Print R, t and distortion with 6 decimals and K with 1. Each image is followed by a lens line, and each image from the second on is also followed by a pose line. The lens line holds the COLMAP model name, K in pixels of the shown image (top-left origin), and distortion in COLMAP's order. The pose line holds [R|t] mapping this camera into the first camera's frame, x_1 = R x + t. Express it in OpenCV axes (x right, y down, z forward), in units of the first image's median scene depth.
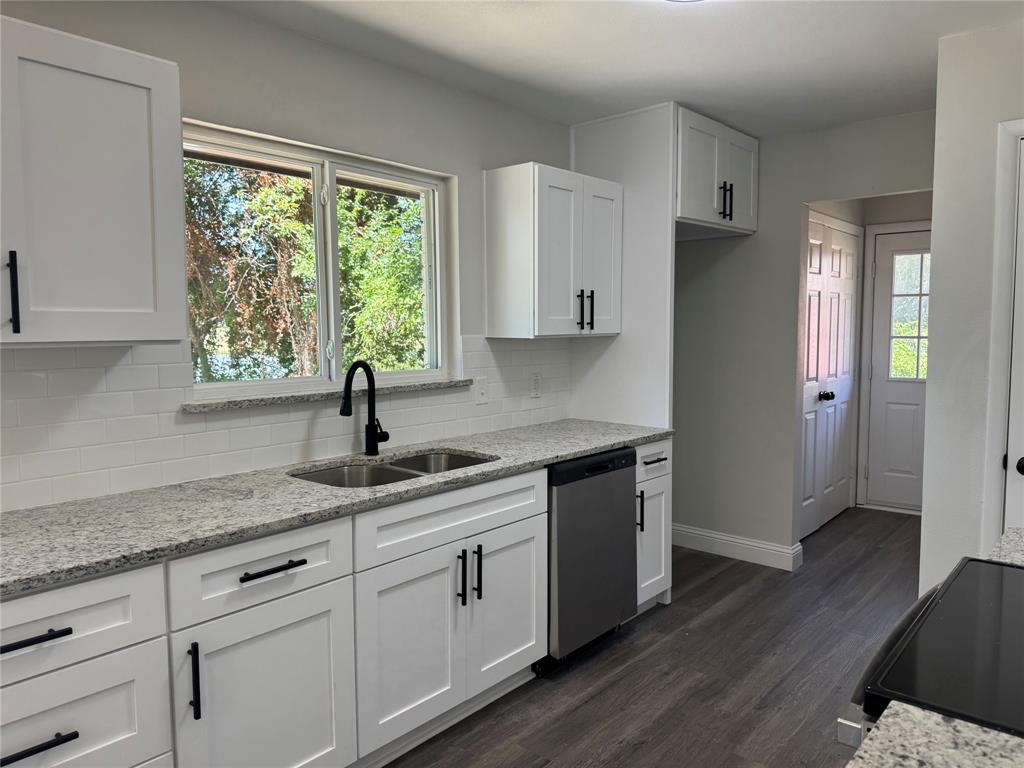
lens RADIAL K [[727.4, 0, 515.8], [0, 727.4, 380.6], [0, 0, 1]] dist [0.034812, -0.025045]
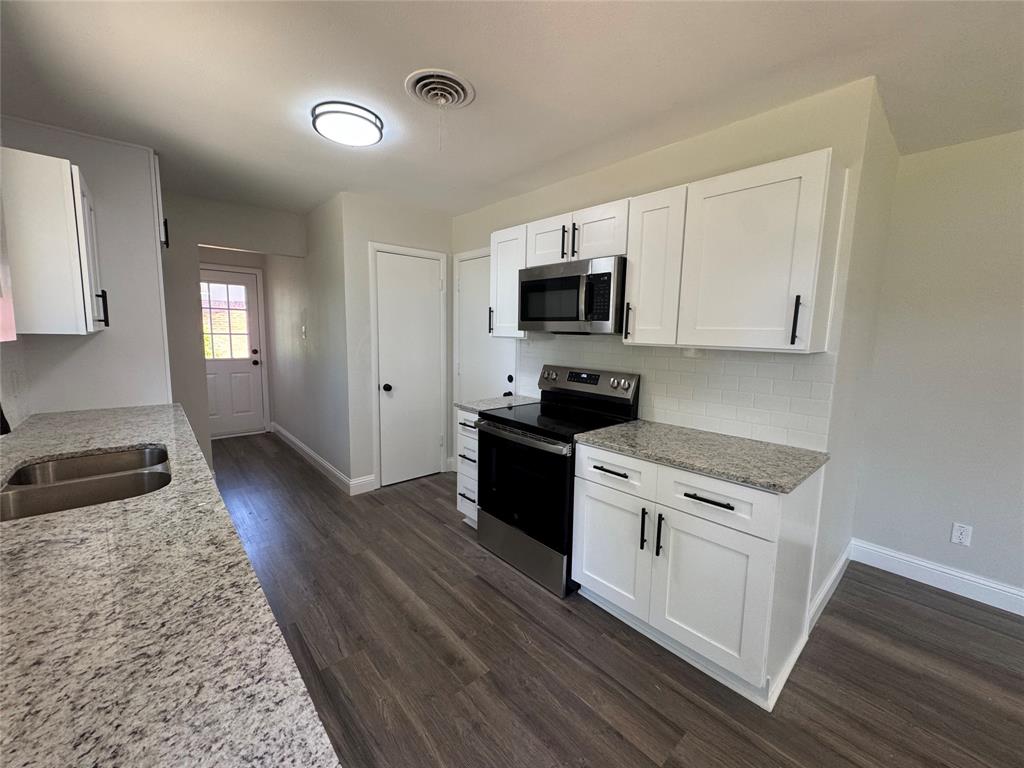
lens RADIAL K [[409.0, 0, 512.4], [0, 409.0, 381.3], [0, 0, 1]] dist [-0.003012, 0.001062]
pose [[0.135660, -0.110099, 0.984619, -0.538938], [0.052210, 0.993220, 0.103867, -0.022830], [-0.989379, 0.037316, 0.140488, 0.356944]]
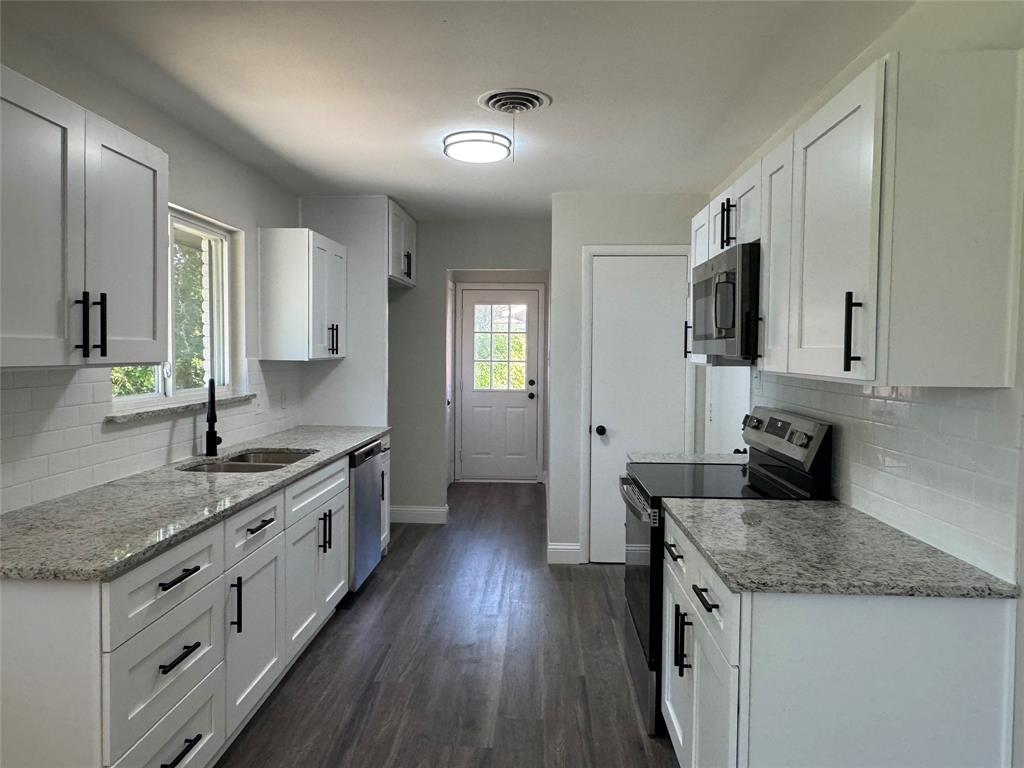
lens RADIAL K [[691.0, 0, 507.6], [0, 691.0, 376.2], [0, 0, 1]] dist [-0.025723, 0.003054]
pose [[0.792768, -0.011175, 0.609421, -0.505535], [0.033601, 0.999113, -0.025389, 0.014288], [-0.608597, 0.040605, 0.792440, -0.225441]]
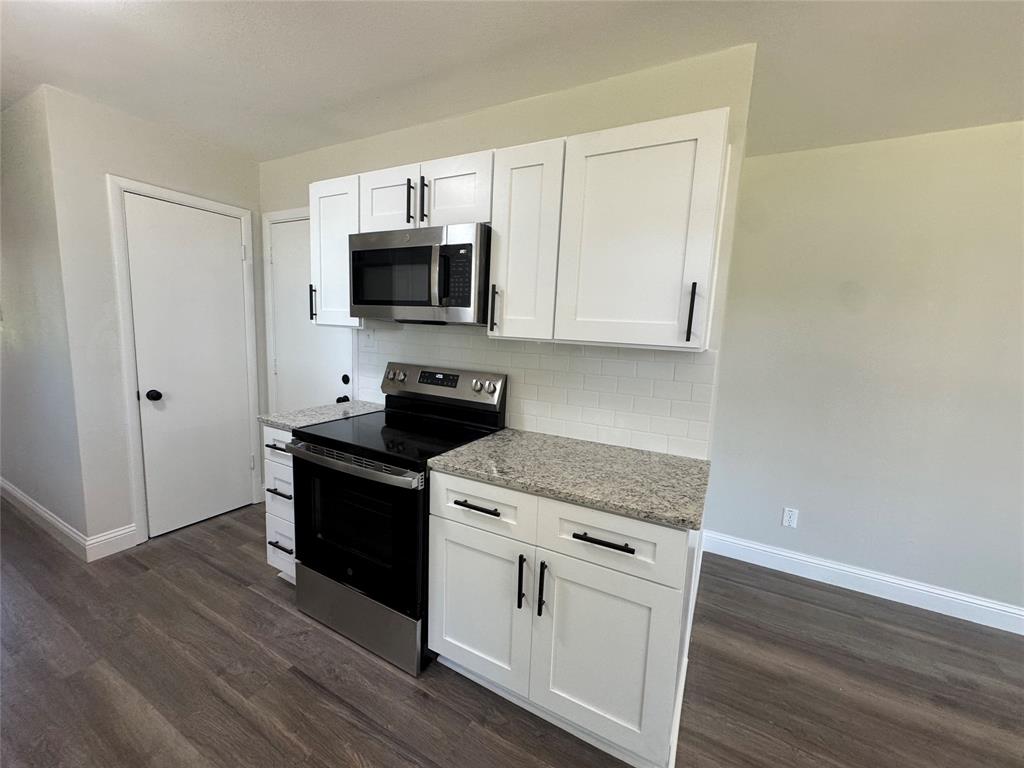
lens RADIAL K [[409.0, 0, 512.7], [0, 409.0, 382.0], [0, 0, 1]] dist [-0.003012, 0.001062]
pose [[-0.210050, -0.129702, 0.969049, -0.349209], [0.028347, 0.989937, 0.138642, -0.019383], [-0.977280, 0.056592, -0.204259, 0.348419]]
